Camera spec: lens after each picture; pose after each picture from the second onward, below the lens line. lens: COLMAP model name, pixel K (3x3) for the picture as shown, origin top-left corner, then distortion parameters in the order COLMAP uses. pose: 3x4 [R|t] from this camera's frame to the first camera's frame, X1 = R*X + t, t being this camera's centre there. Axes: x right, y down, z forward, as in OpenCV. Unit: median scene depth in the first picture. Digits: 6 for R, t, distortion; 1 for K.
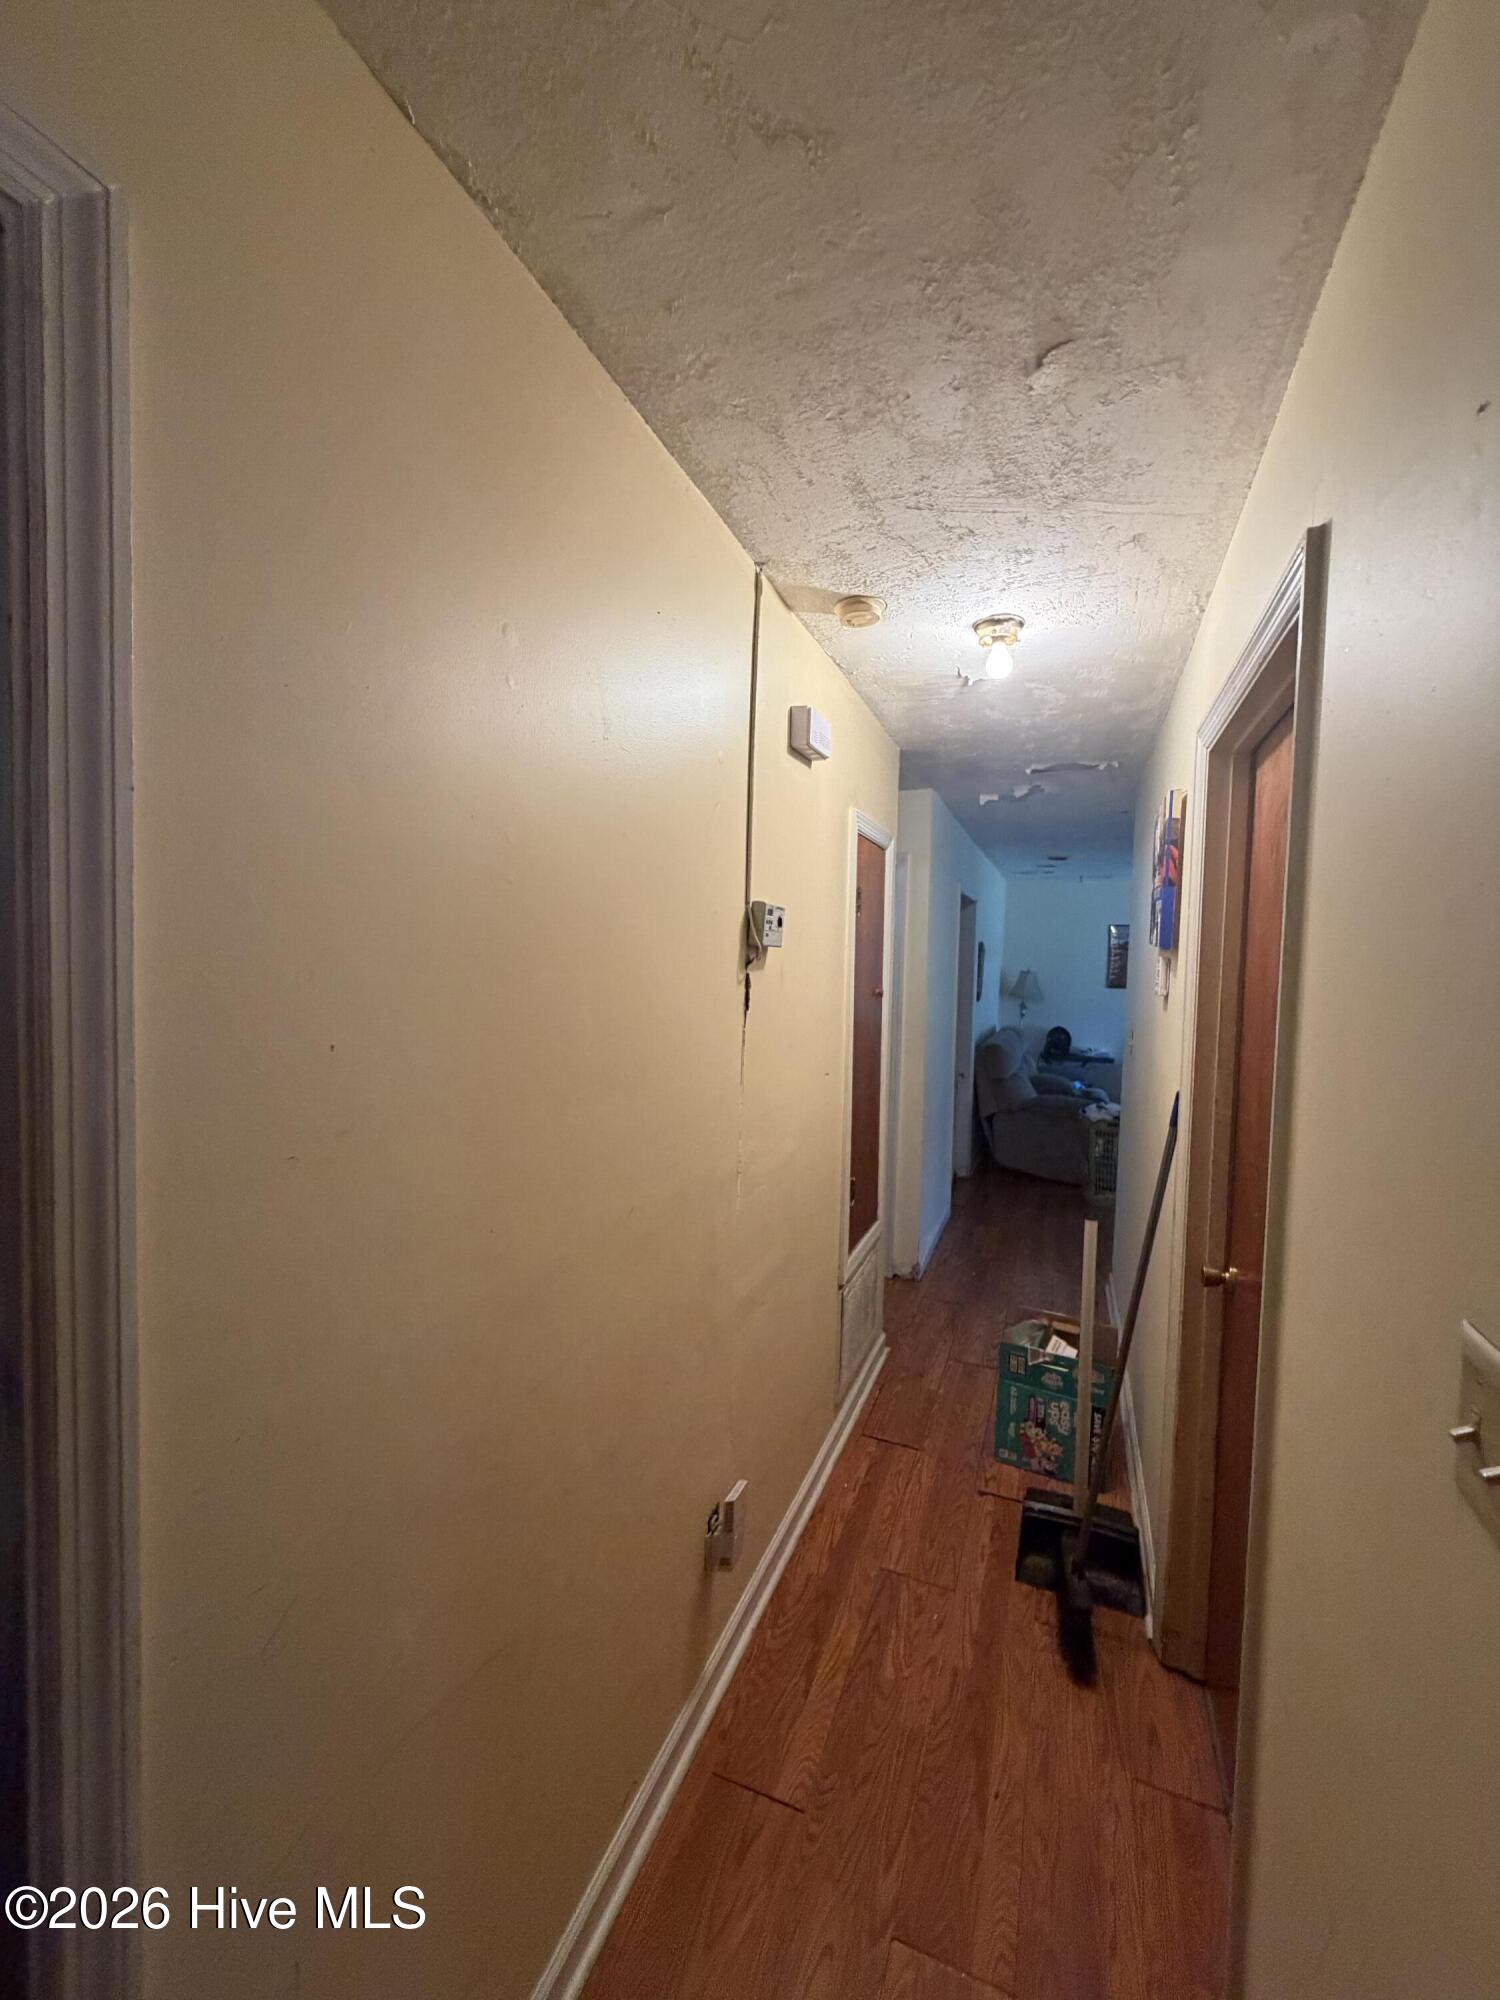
lens RADIAL K [[799.9, 0, 746.0], [0, 799.9, 996.3], [0, 0, 1]] dist [-0.001010, 0.000030]
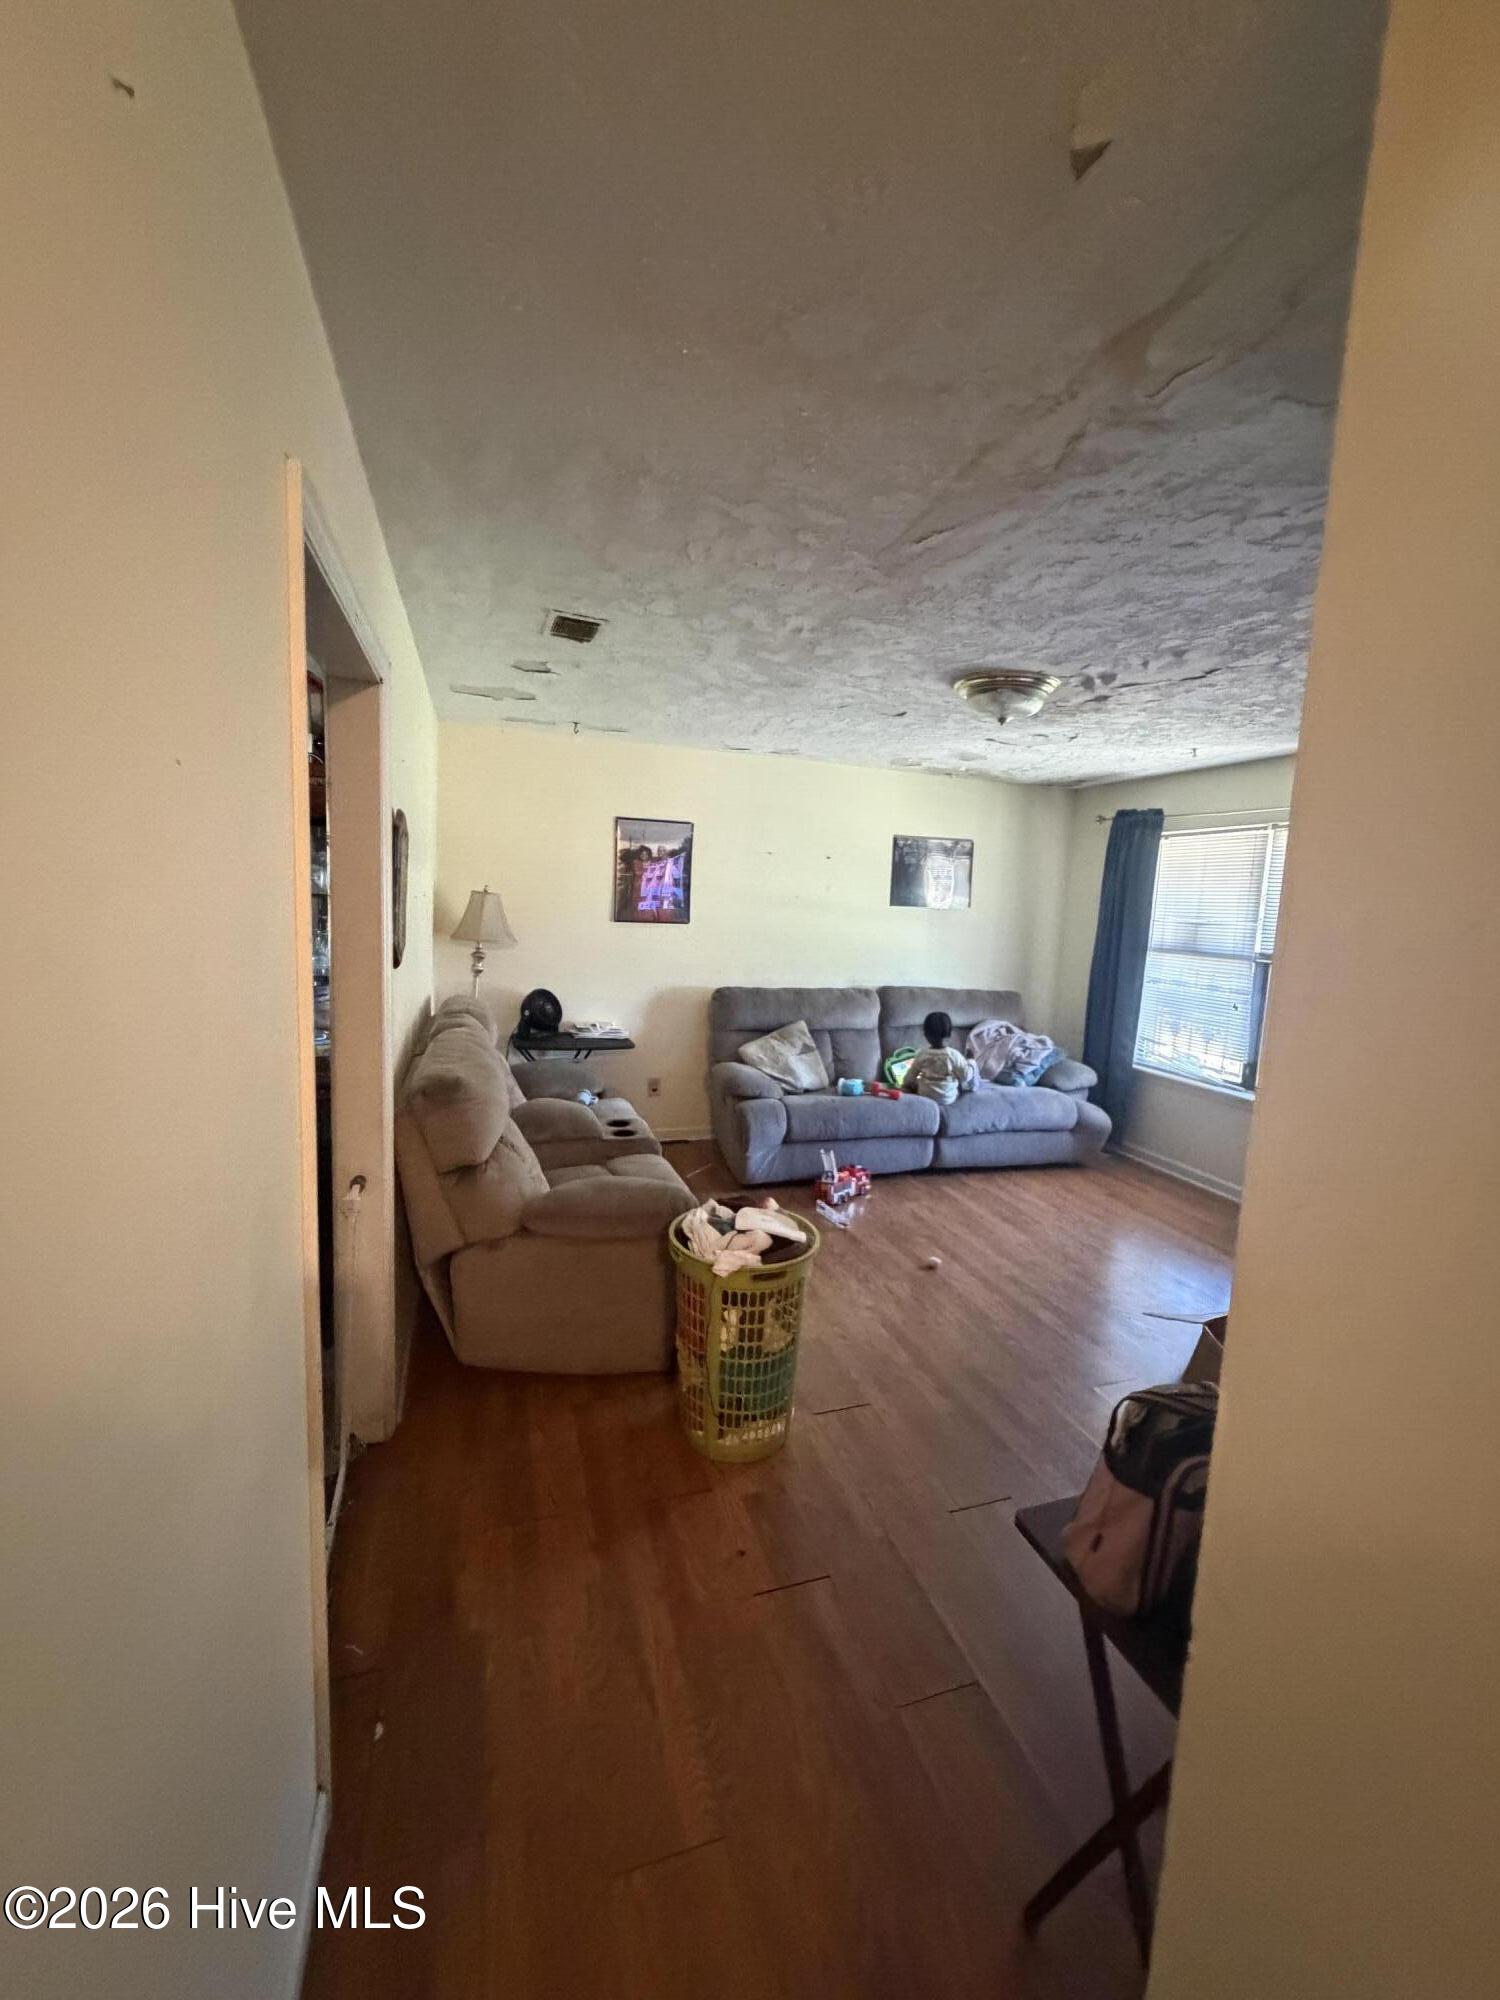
lens RADIAL K [[799.9, 0, 745.1], [0, 799.9, 998.7], [0, 0, 1]] dist [-0.001010, 0.000030]
pose [[0.761571, -0.065578, 0.644755, 0.163292], [0.001020, 0.994987, 0.099996, -0.015937], [-0.648081, -0.075497, 0.757820, 0.580185]]
